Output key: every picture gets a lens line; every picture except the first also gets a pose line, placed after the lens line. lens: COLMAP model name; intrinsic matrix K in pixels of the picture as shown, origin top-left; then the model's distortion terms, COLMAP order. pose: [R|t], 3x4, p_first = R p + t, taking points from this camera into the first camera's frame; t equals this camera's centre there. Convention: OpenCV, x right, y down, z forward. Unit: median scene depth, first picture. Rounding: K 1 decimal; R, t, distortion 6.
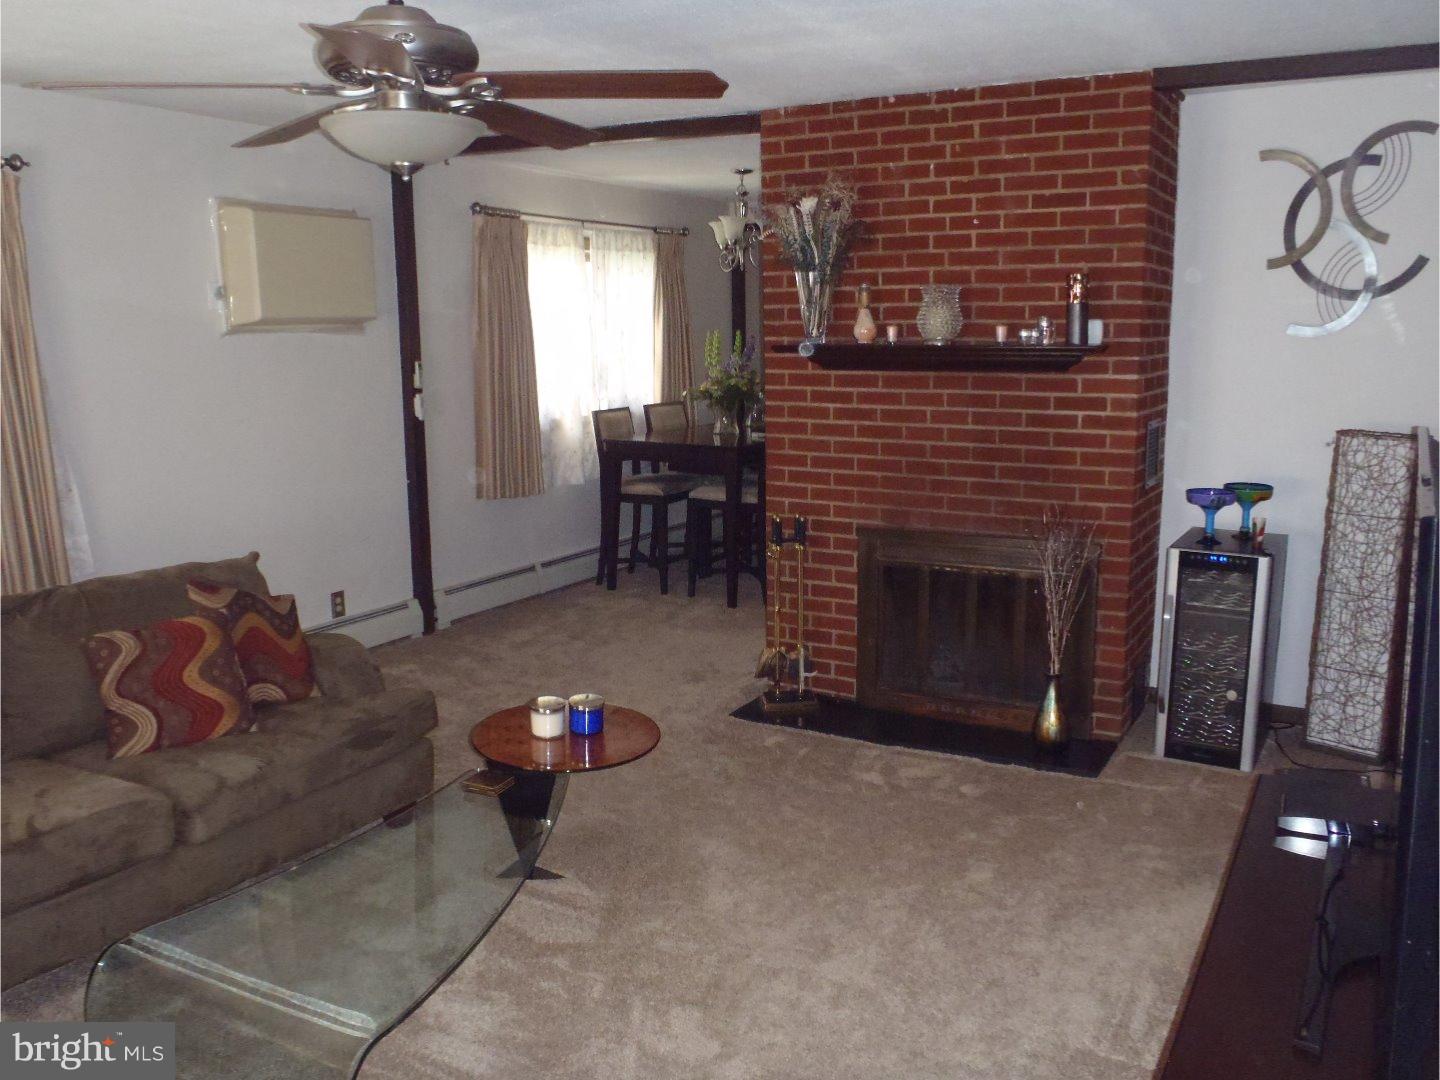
lens RADIAL K [[1204.7, 0, 720.0], [0, 1204.7, 540.0], [0, 0, 1]] dist [-0.070912, 0.058796]
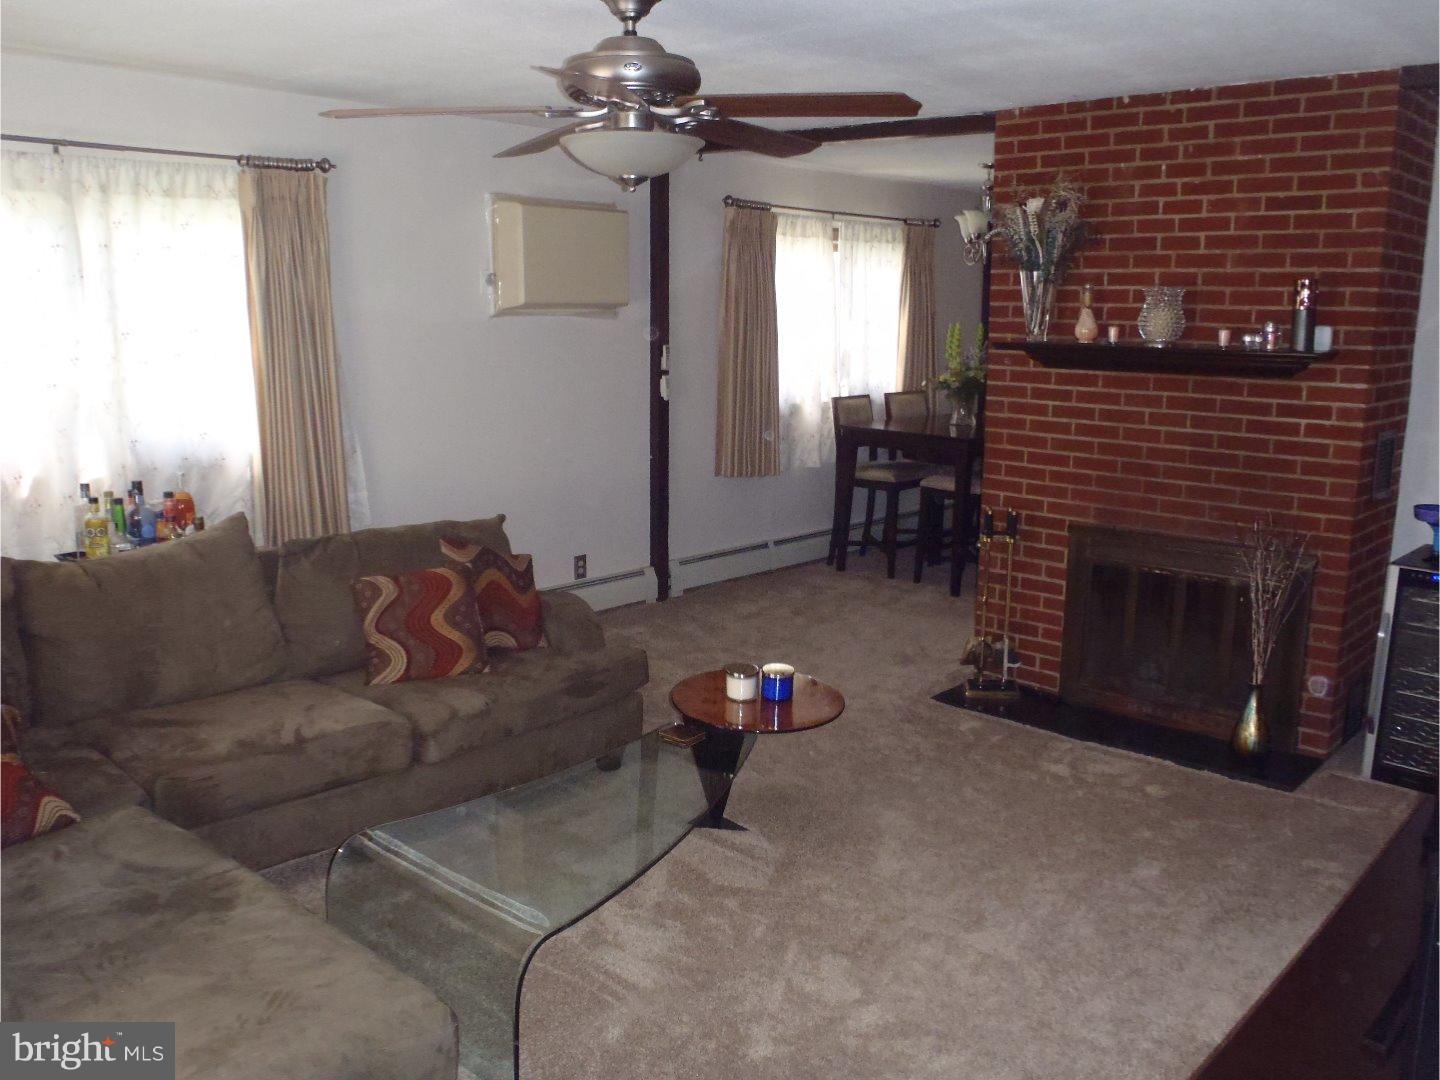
lens RADIAL K [[1204.7, 0, 720.0], [0, 1204.7, 540.0], [0, 0, 1]] dist [-0.070912, 0.058796]
pose [[0.974641, 0.061322, -0.215210, 0.049416], [-0.058089, 0.998084, 0.021323, -0.001889], [0.216105, -0.008281, 0.976335, -0.051527]]
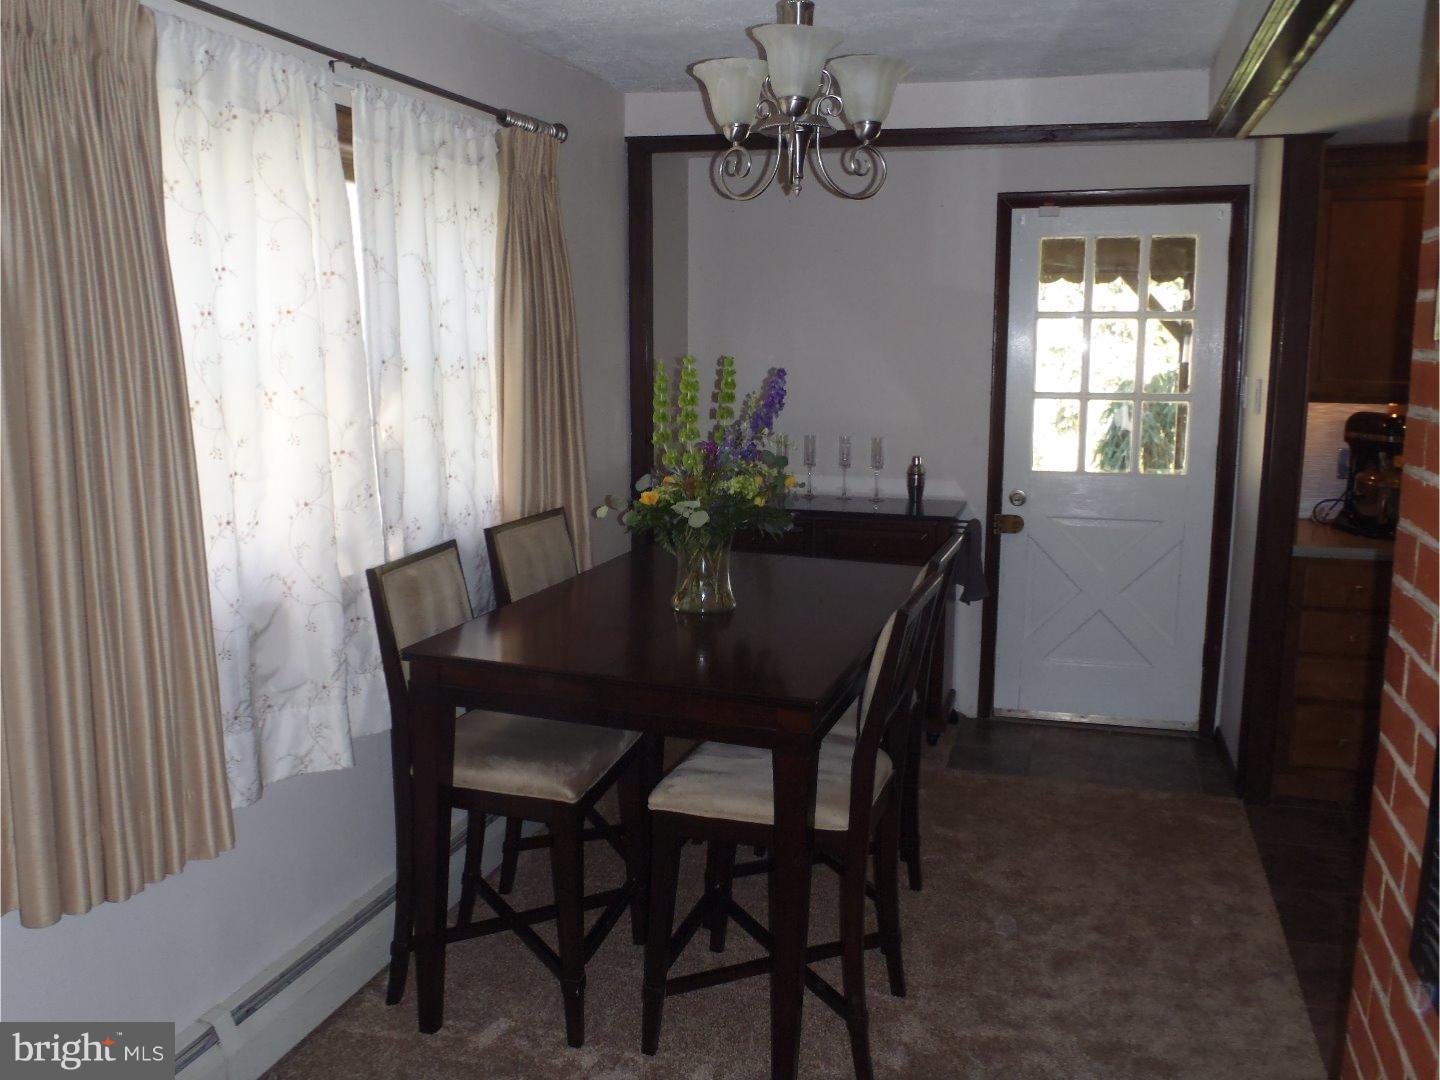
lens RADIAL K [[1204.7, 0, 720.0], [0, 1204.7, 540.0], [0, 0, 1]] dist [-0.070912, 0.058796]
pose [[0.976800, -0.023641, 0.212843, -0.128742], [0.024664, 0.999693, -0.002153, -0.185319], [-0.212727, 0.007353, 0.977084, 1.006304]]
